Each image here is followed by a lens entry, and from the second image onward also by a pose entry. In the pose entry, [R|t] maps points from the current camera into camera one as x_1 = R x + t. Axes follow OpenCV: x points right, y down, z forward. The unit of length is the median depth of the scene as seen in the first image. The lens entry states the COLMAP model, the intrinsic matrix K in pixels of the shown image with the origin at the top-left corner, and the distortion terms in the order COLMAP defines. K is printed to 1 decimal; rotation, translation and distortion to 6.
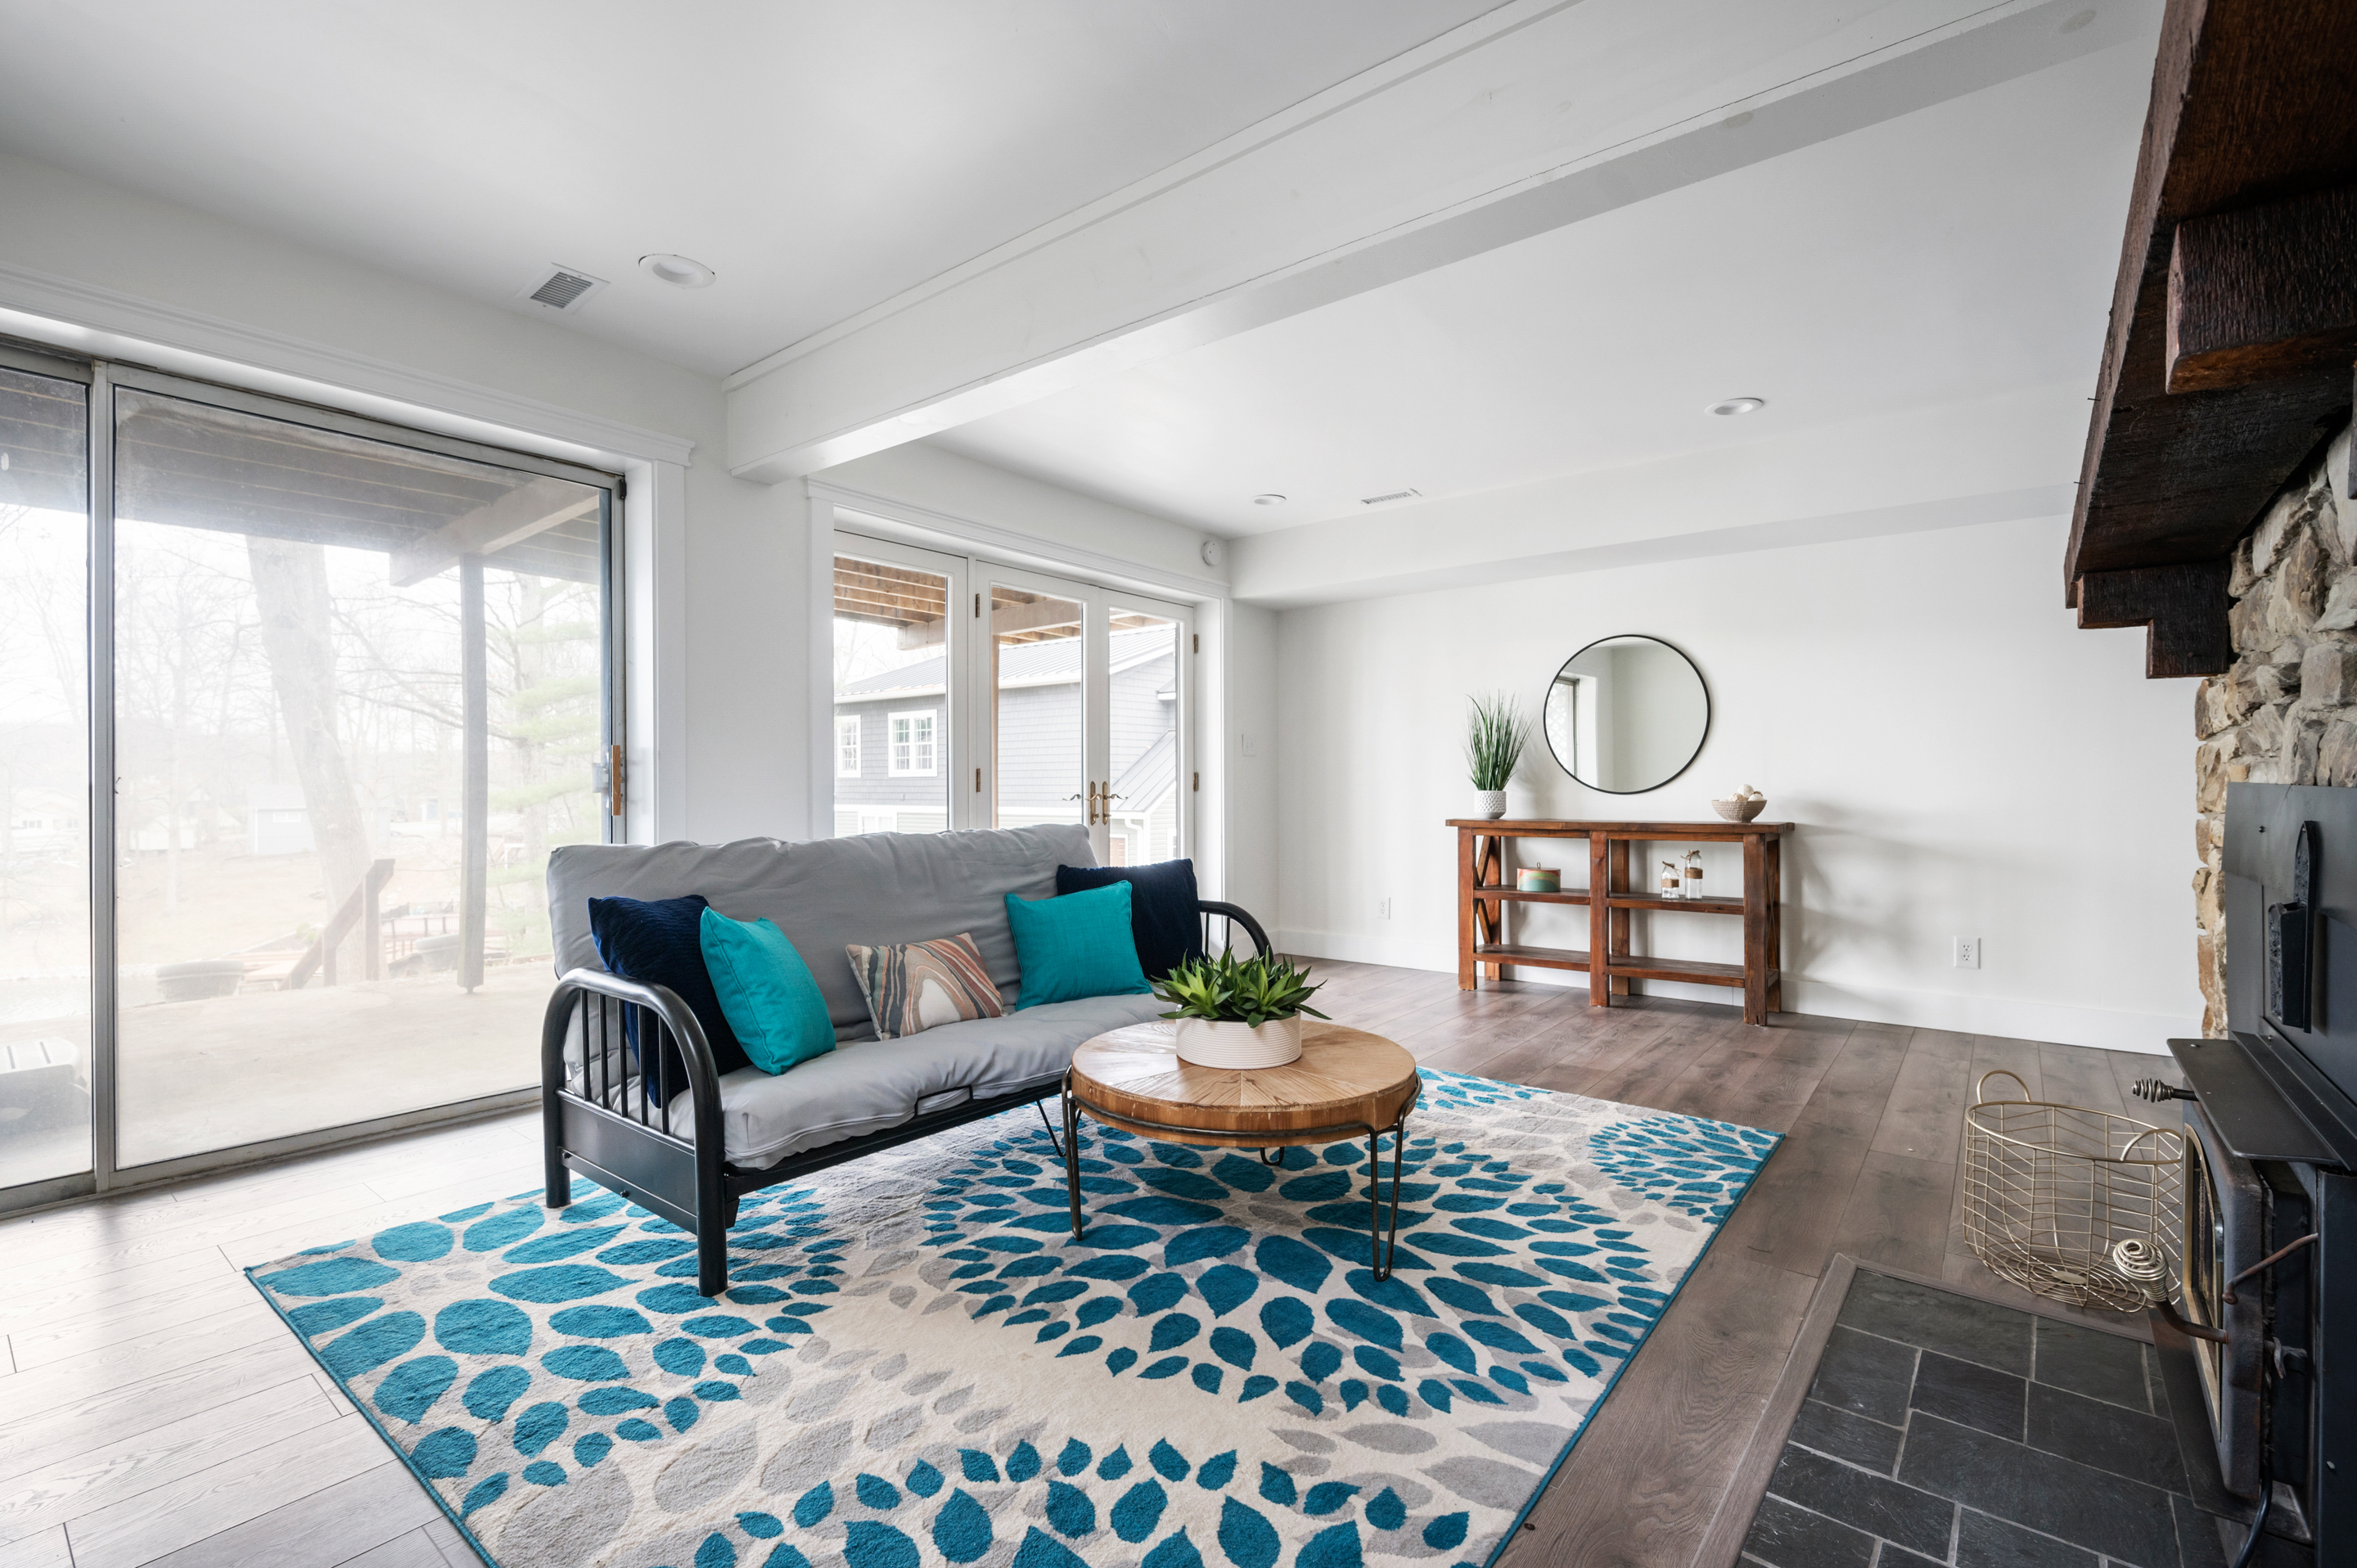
lens RADIAL K [[1054.7, 0, 1184.4], [0, 1054.7, 790.5], [0, 0, 1]] dist [-0.001257, 0.000049]
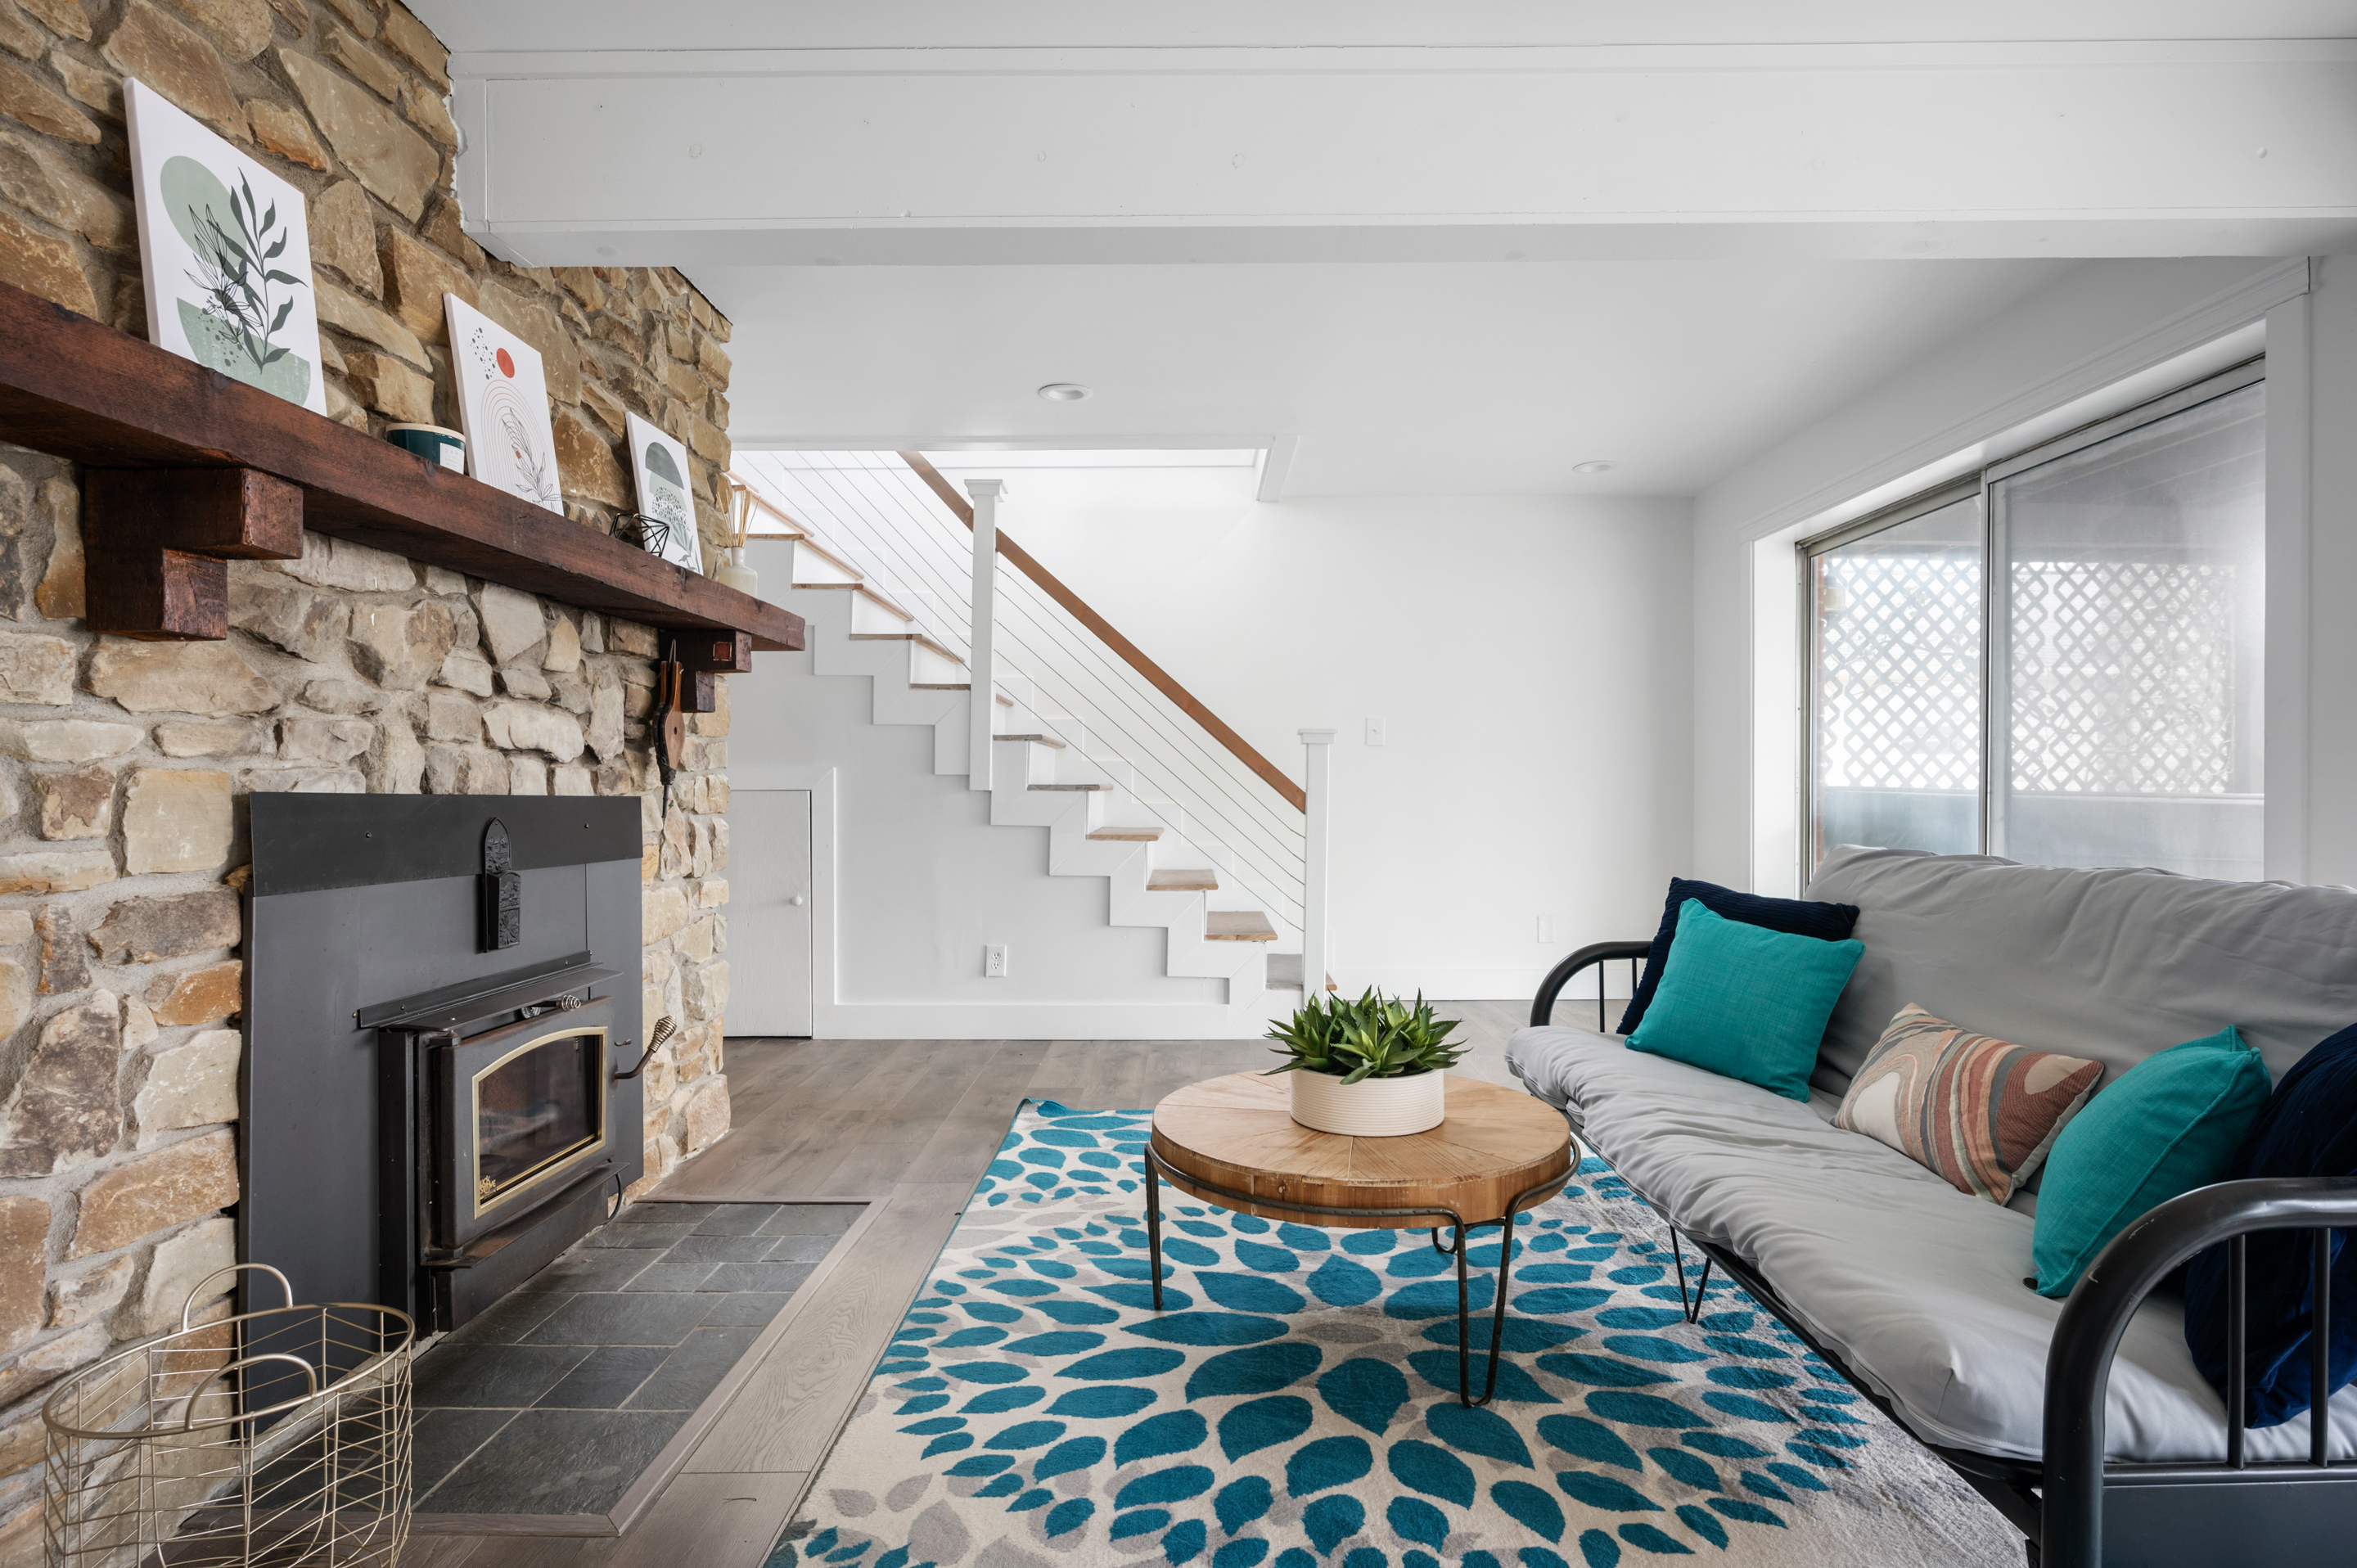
lens RADIAL K [[1207.2, 0, 1193.9], [0, 1207.2, 805.9], [0, 0, 1]] dist [-0.001292, -0.000564]
pose [[-0.786906, 0.013106, -0.616934, 0.765603], [0.002589, 0.999836, 0.017938, -0.010791], [0.617067, 0.012519, -0.786811, 1.724482]]
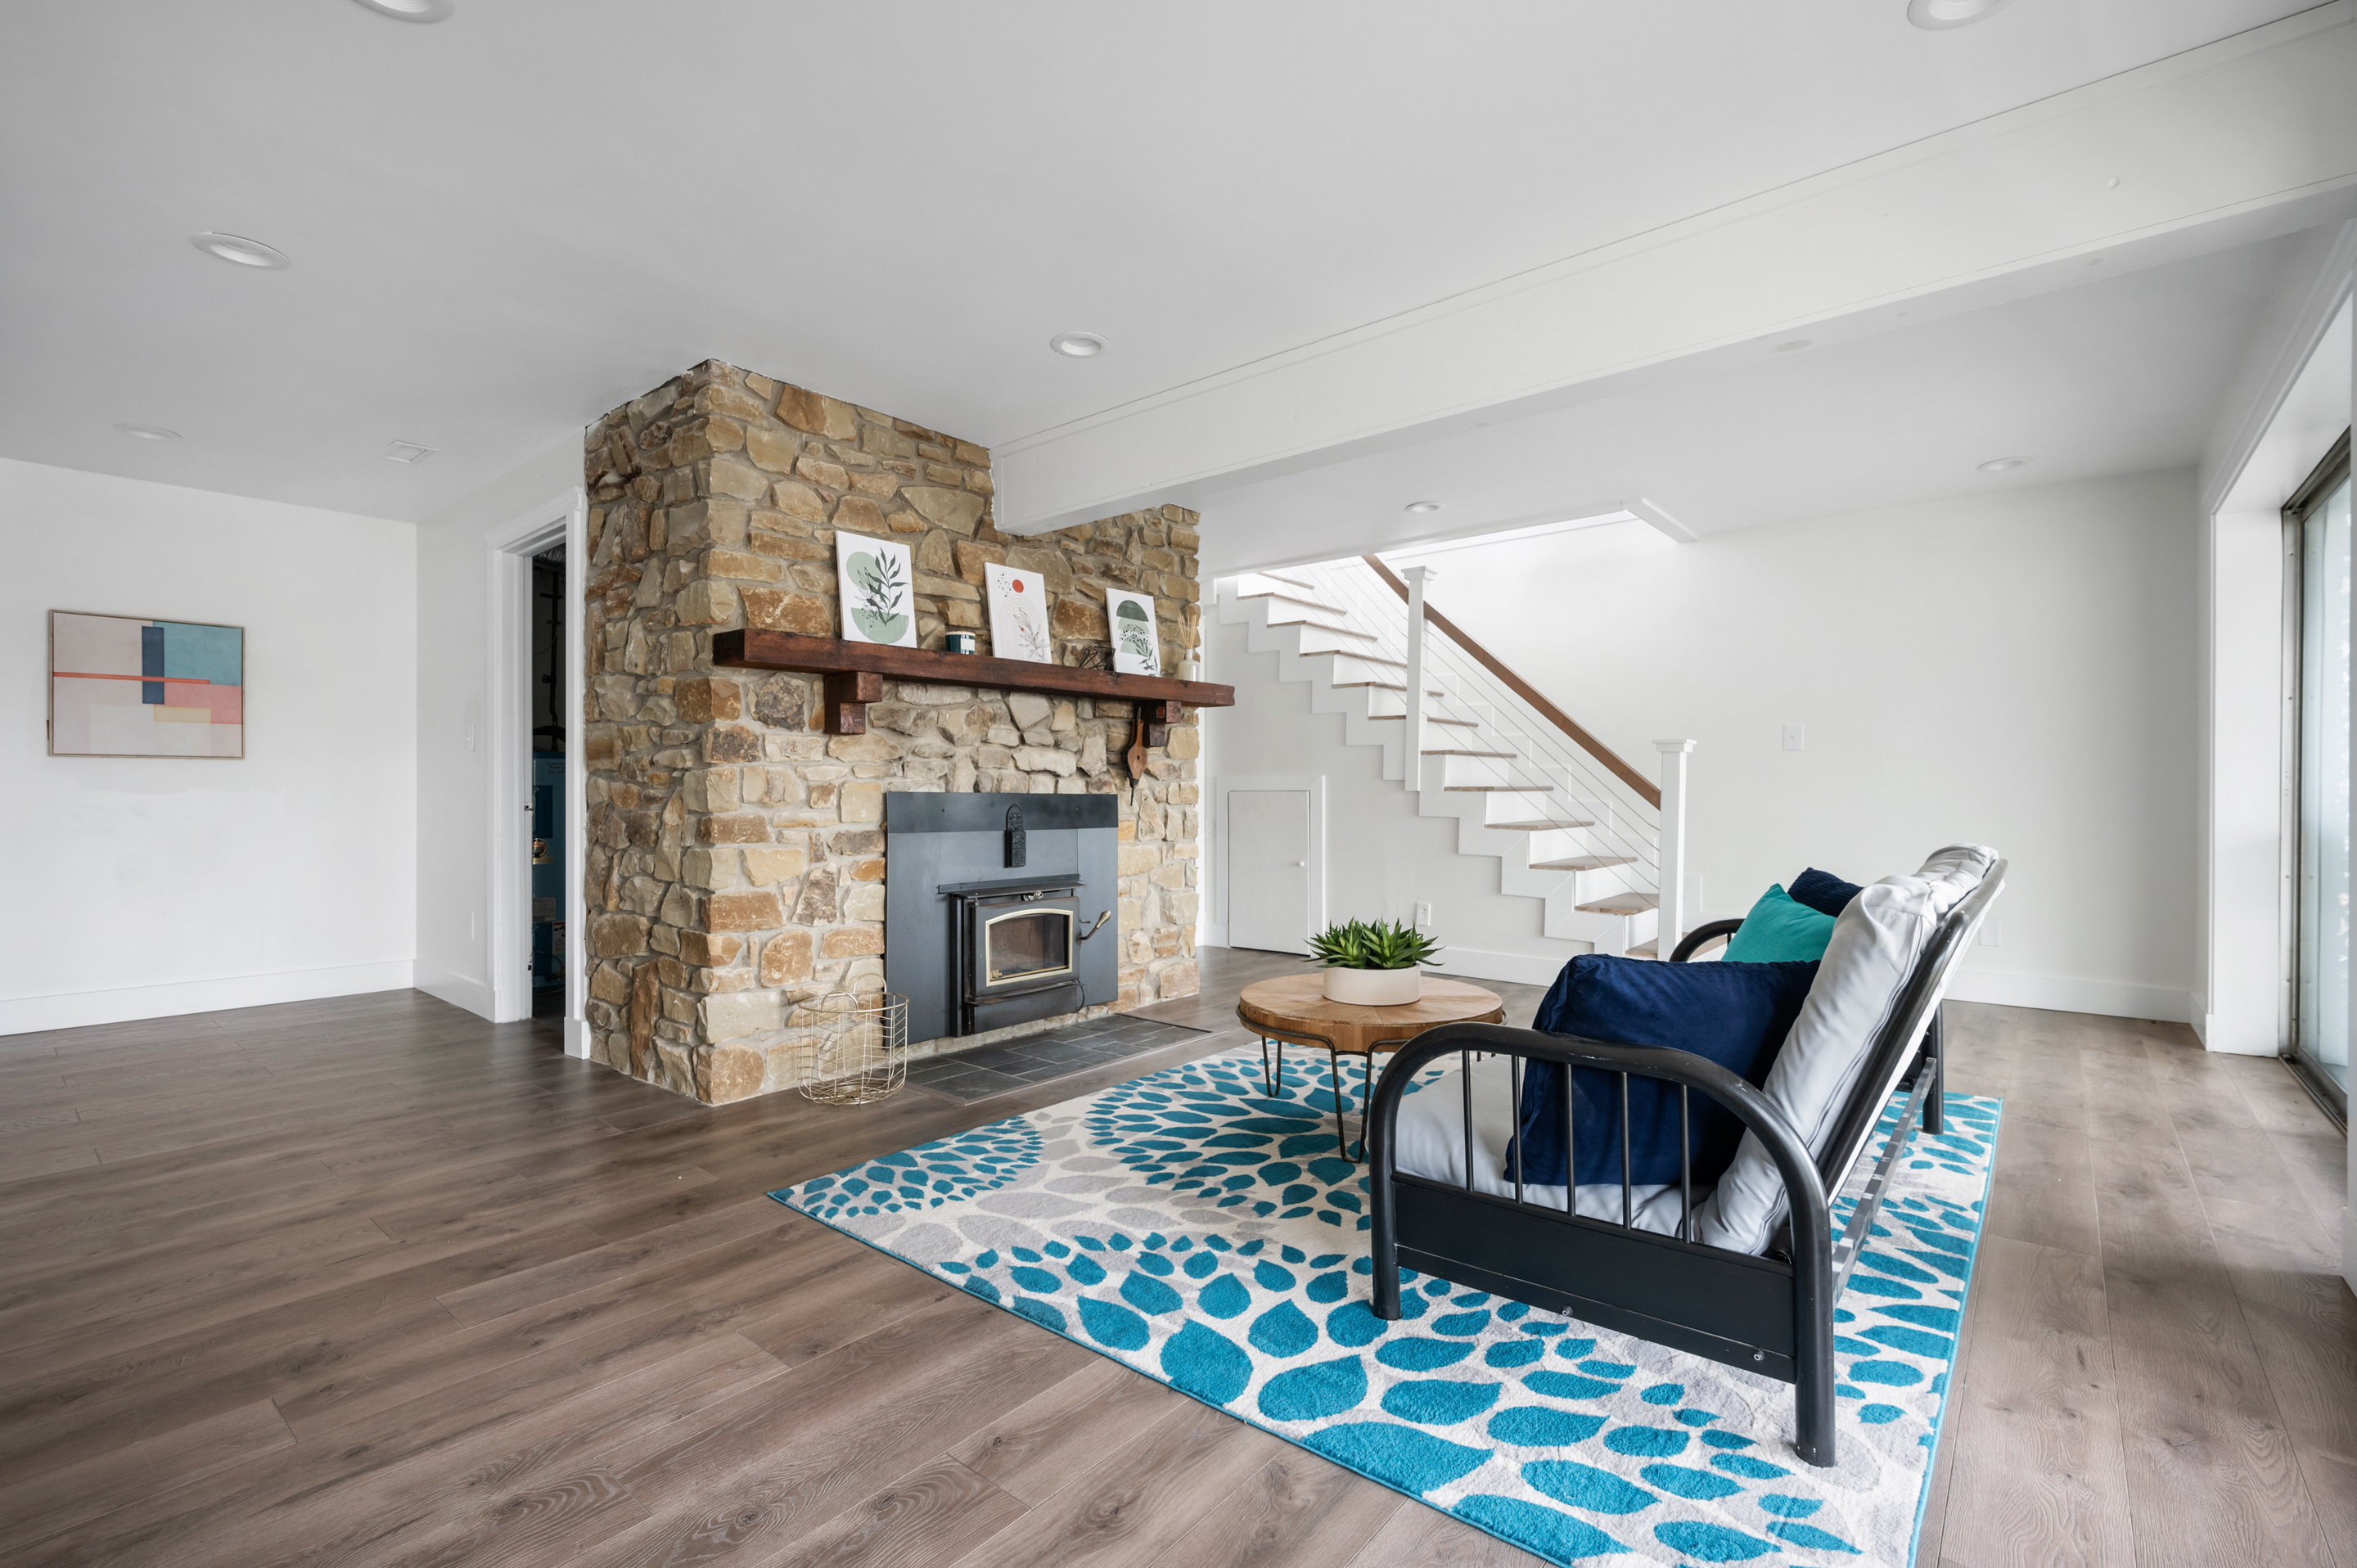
lens RADIAL K [[1047.0, 0, 1167.9], [0, 1047.0, 815.9], [0, 0, 1]] dist [0.000860, 0.000079]
pose [[-0.999221, 0.003825, 0.039287, 0.262475], [0.004869, 0.999637, 0.026512, -0.010748], [-0.039172, 0.026682, -0.998876, 2.393736]]
